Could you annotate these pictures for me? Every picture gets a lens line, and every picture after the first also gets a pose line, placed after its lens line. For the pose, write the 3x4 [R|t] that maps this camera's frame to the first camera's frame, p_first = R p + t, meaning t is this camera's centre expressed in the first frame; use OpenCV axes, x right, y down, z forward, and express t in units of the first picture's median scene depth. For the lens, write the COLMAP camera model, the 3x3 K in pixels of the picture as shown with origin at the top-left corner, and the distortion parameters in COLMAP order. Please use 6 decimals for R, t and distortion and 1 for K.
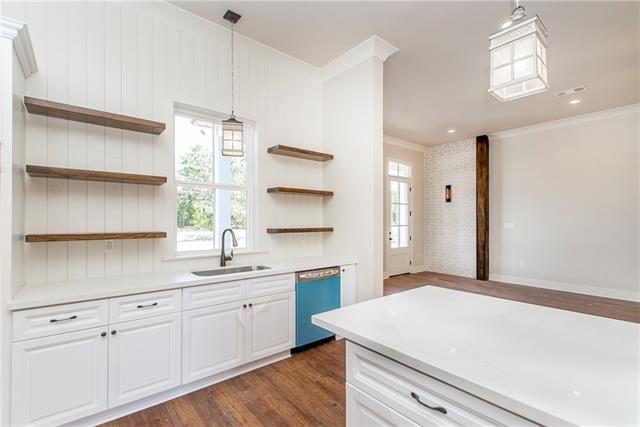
lens RADIAL K [[301.6, 0, 320.0], [0, 301.6, 213.5], [0, 0, 1]] dist [0.014844, 0.000030]
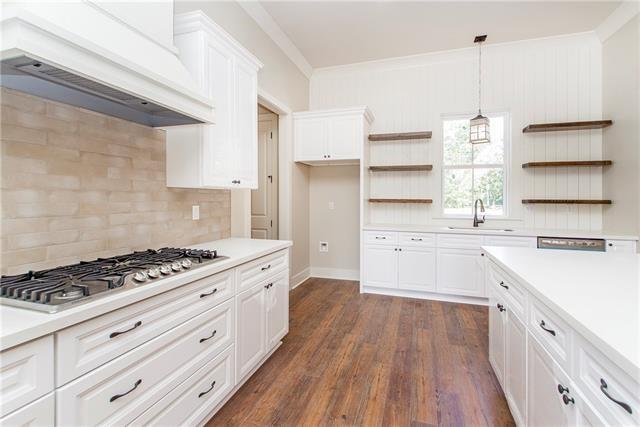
lens RADIAL K [[287.3, 0, 320.0], [0, 287.3, 213.5], [0, 0, 1]] dist [0.043234, 0.000110]
pose [[0.551723, 0.055119, -0.832204, 0.395518], [0.006203, 0.997515, 0.070181, 0.022954], [0.834004, -0.043882, 0.550010, -0.300195]]
